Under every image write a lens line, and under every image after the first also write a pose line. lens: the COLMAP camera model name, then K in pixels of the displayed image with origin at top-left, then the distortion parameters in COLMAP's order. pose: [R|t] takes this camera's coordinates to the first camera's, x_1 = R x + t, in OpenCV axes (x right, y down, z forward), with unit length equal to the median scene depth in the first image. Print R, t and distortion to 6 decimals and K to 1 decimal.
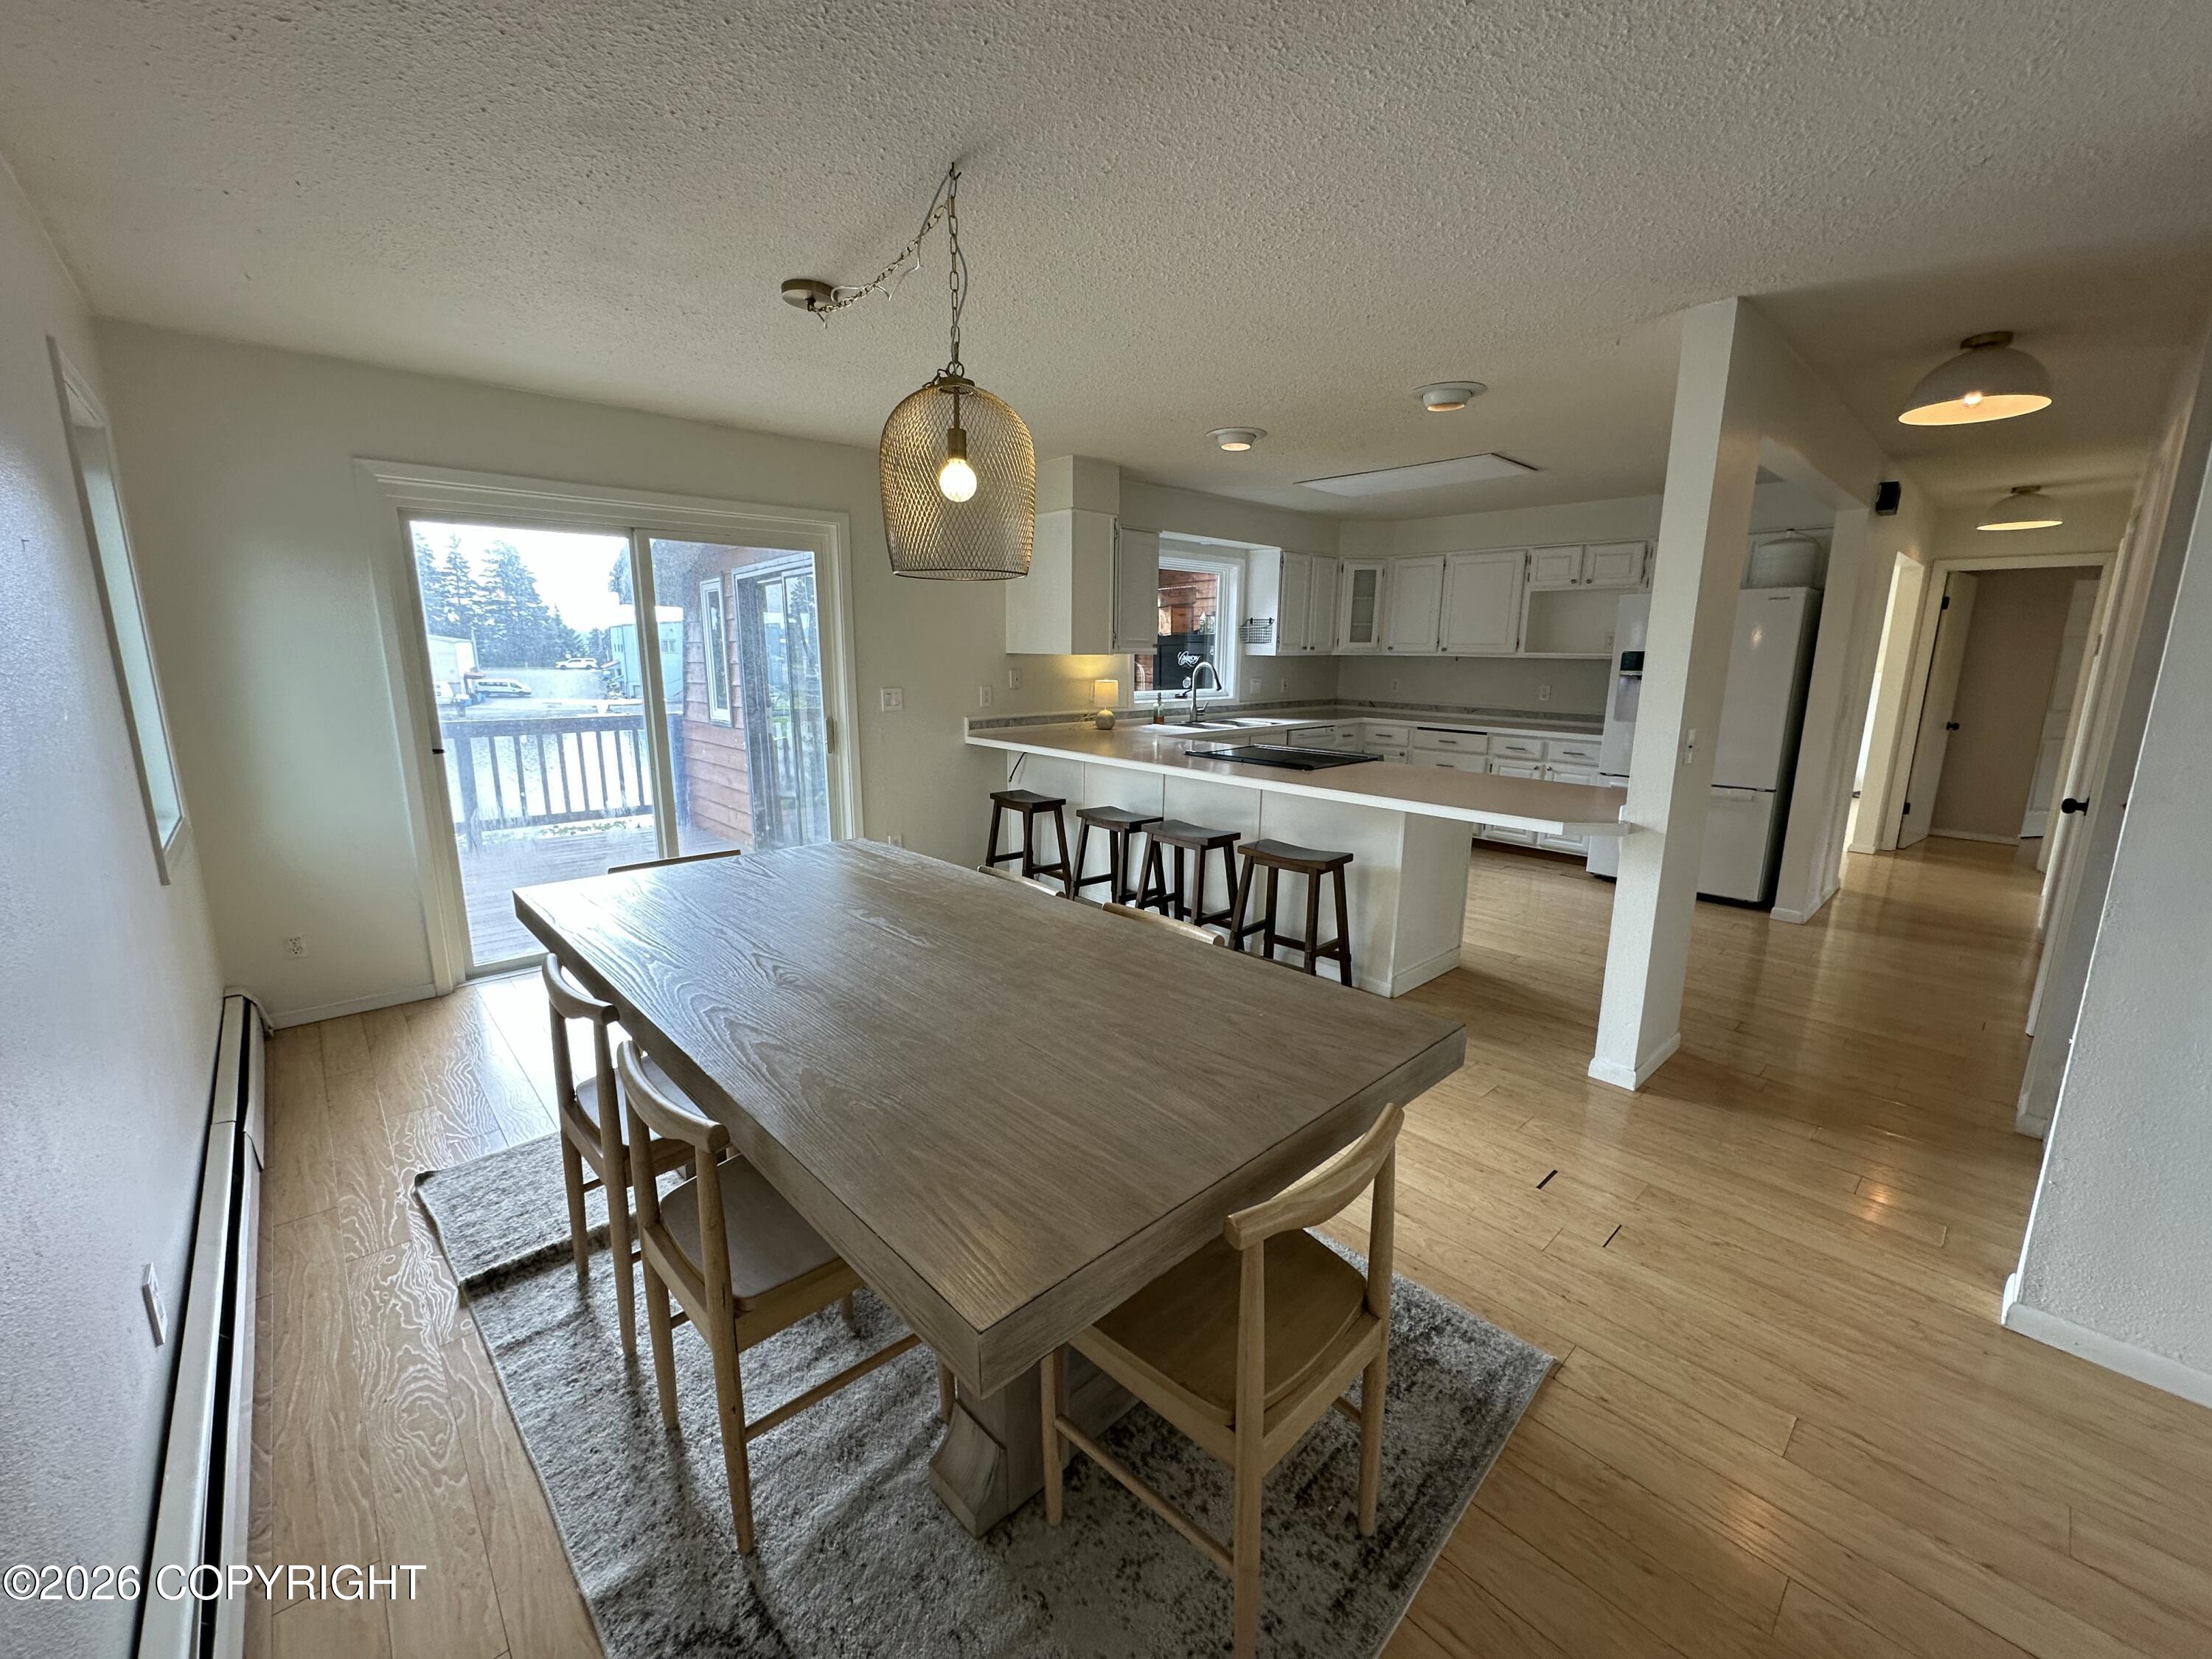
lens RADIAL K [[882.1, 0, 1111.6], [0, 882.1, 831.4], [0, 0, 1]] dist [-0.001626, -0.000379]
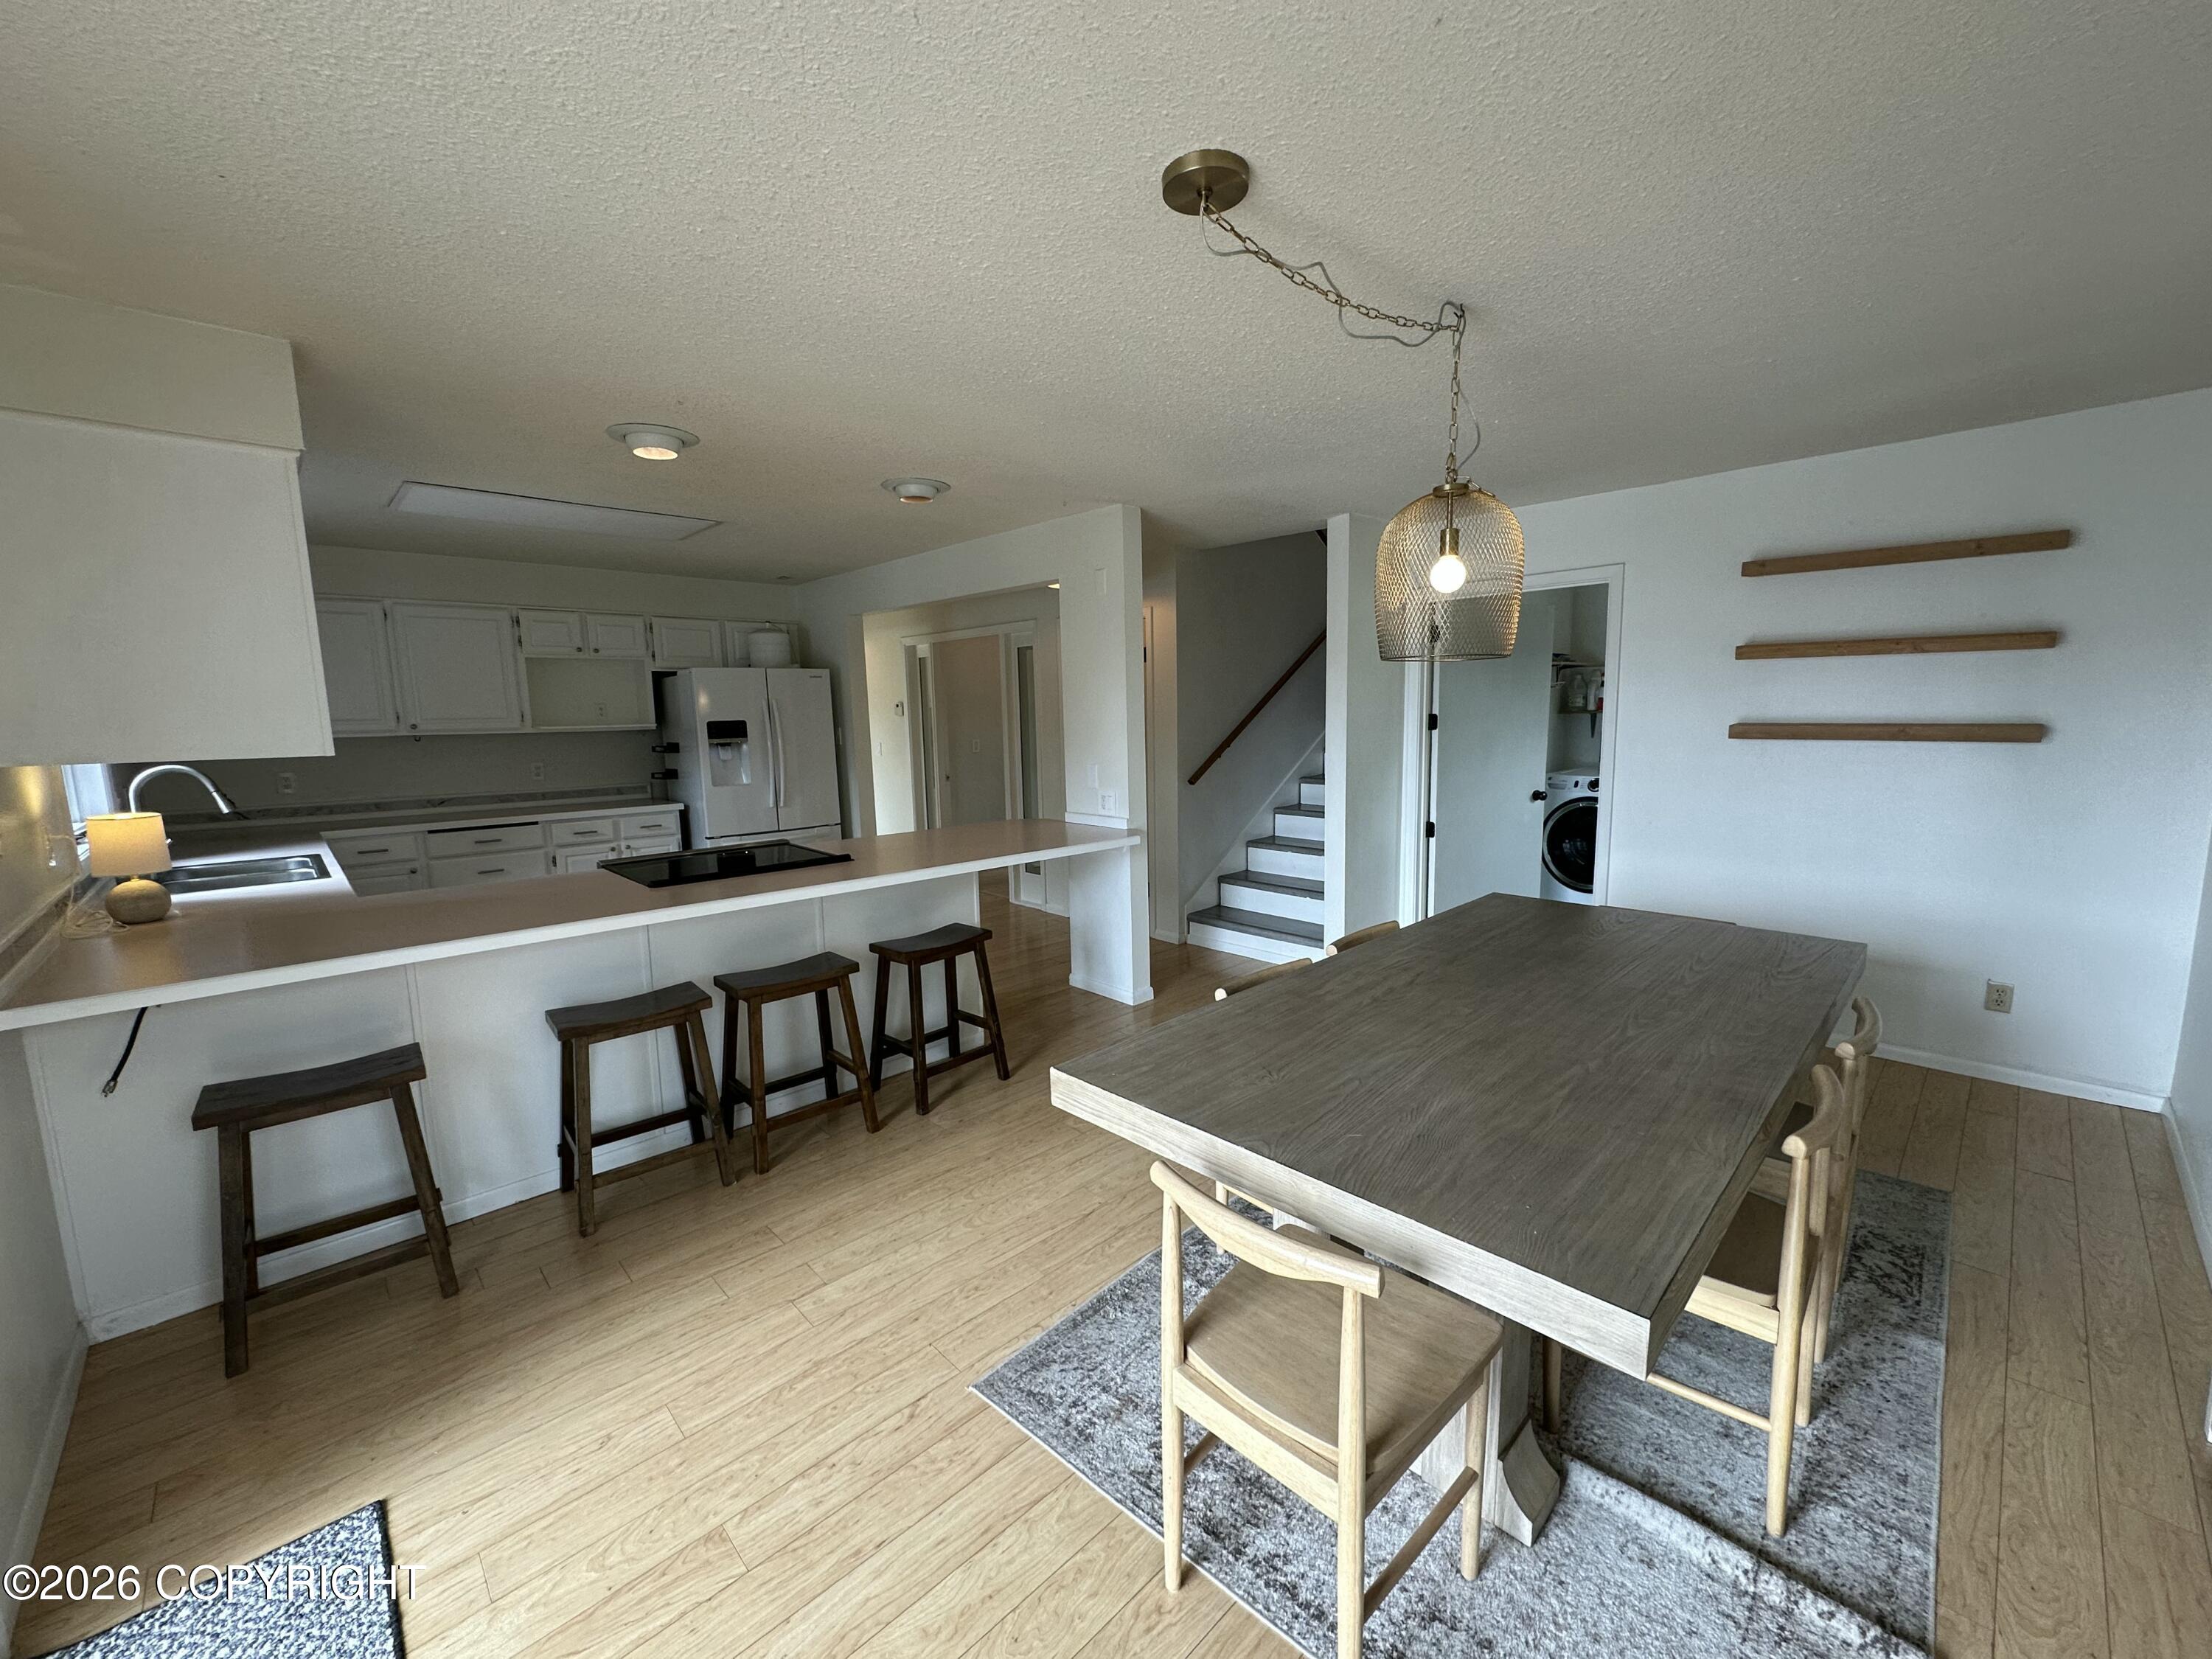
lens RADIAL K [[882.1, 0, 1110.4], [0, 882.1, 819.5], [0, 0, 1]] dist [-0.001626, -0.000379]
pose [[-0.012229, -0.128256, 0.991666, -0.427155], [0.220844, 0.966903, 0.127777, -0.105160], [-0.975232, 0.220566, 0.016500, 0.476321]]
